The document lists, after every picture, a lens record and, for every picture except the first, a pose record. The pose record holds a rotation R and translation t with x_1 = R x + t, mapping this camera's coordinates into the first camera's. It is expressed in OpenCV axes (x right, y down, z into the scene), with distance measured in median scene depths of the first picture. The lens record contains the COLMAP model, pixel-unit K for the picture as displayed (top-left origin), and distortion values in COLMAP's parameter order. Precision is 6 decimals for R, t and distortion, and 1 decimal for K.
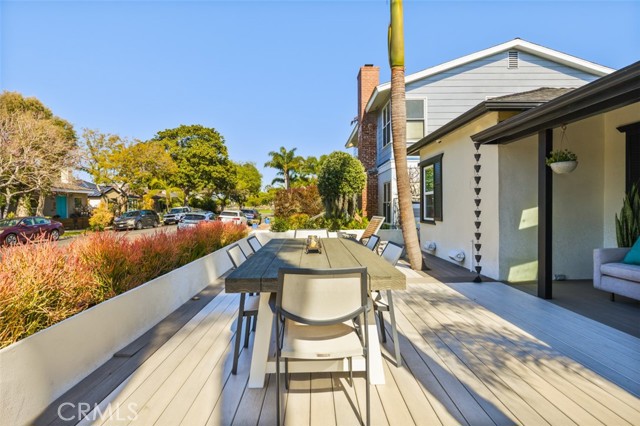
lens RADIAL K [[350.2, 0, 313.6], [0, 350.2, 212.3], [0, 0, 1]] dist [0.014628, 0.002712]
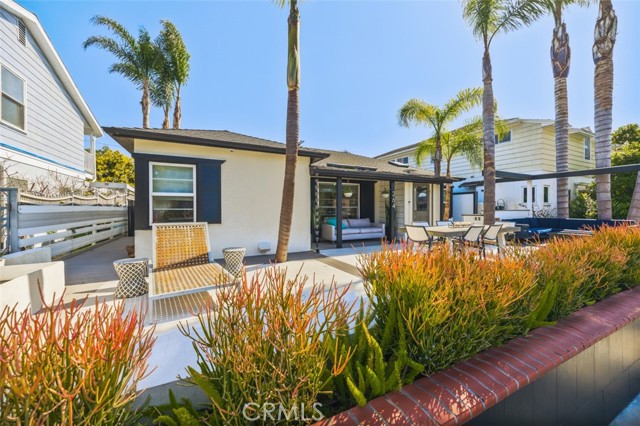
lens RADIAL K [[245.3, 0, 308.8], [0, 245.3, 214.7], [0, 0, 1]] dist [-0.005351, 0.000997]
pose [[-0.428929, -0.017258, 0.903174, -0.252743], [0.014349, 0.999561, 0.025915, -0.009580], [-0.903224, 0.024075, -0.428493, 0.639852]]
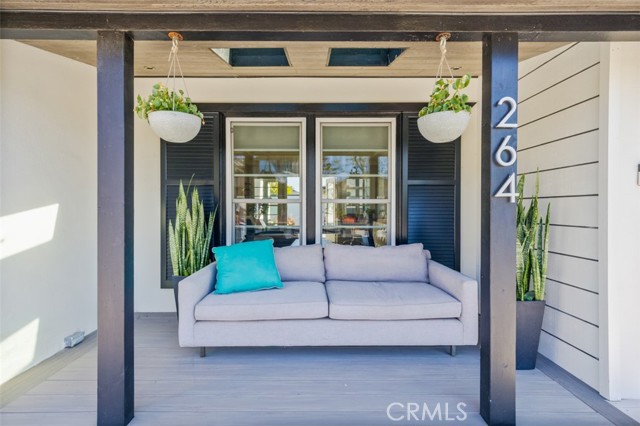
lens RADIAL K [[291.2, 0, 319.6], [0, 291.2, 209.3], [0, 0, 1]] dist [0.013342, 0.000591]
pose [[-0.004219, 0.000522, 0.999991, 0.100937], [0.019284, 0.999814, -0.000441, -0.005479], [-0.999805, 0.019282, -0.004229, 0.253120]]
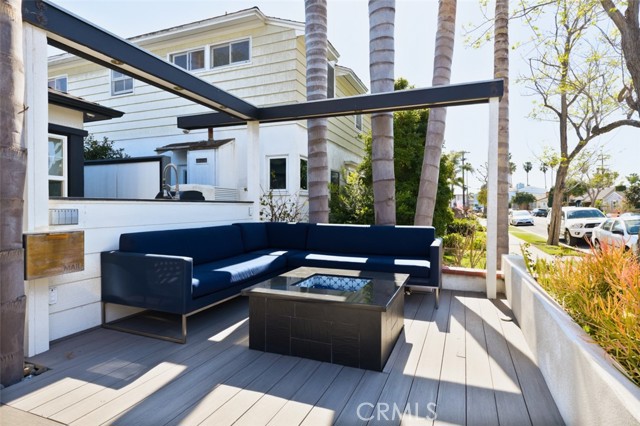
lens RADIAL K [[350.2, 0, 313.5], [0, 350.2, 204.5], [0, 0, 1]] dist [0.014628, 0.002712]
pose [[-0.917829, 0.009472, 0.396862, -0.087336], [0.011022, 0.999938, 0.001626, 0.009260], [-0.396822, 0.005867, -0.917877, 0.053002]]
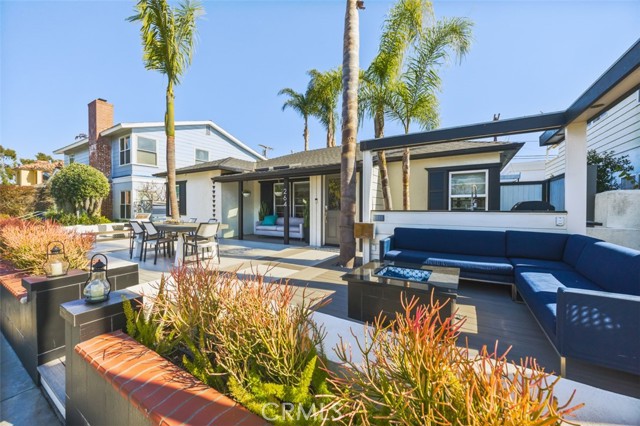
lens RADIAL K [[245.3, 0, 318.1], [0, 245.3, 211.5], [0, 0, 1]] dist [-0.005351, 0.000997]
pose [[0.534534, -0.002992, 0.845142, -0.226040], [0.006498, 0.999979, -0.000569, 0.005020], [-0.845122, 0.005796, 0.534542, -0.194334]]
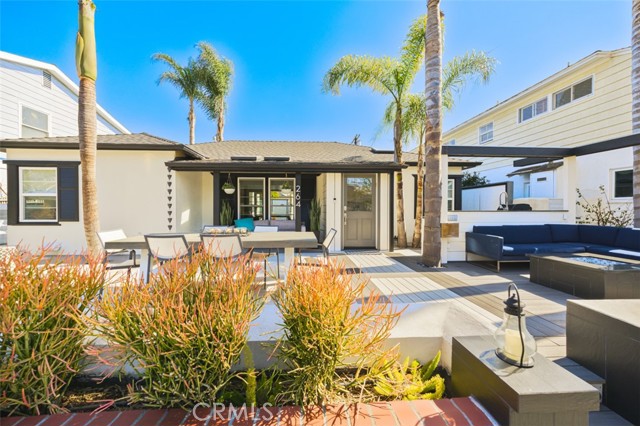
lens RADIAL K [[245.3, 0, 317.8], [0, 245.3, 212.1], [0, 0, 1]] dist [-0.005351, 0.000997]
pose [[-0.040023, -0.009753, 0.999151, -0.263782], [0.013266, 0.999859, 0.010291, -0.001393], [-0.999111, 0.013667, -0.039888, 0.157828]]
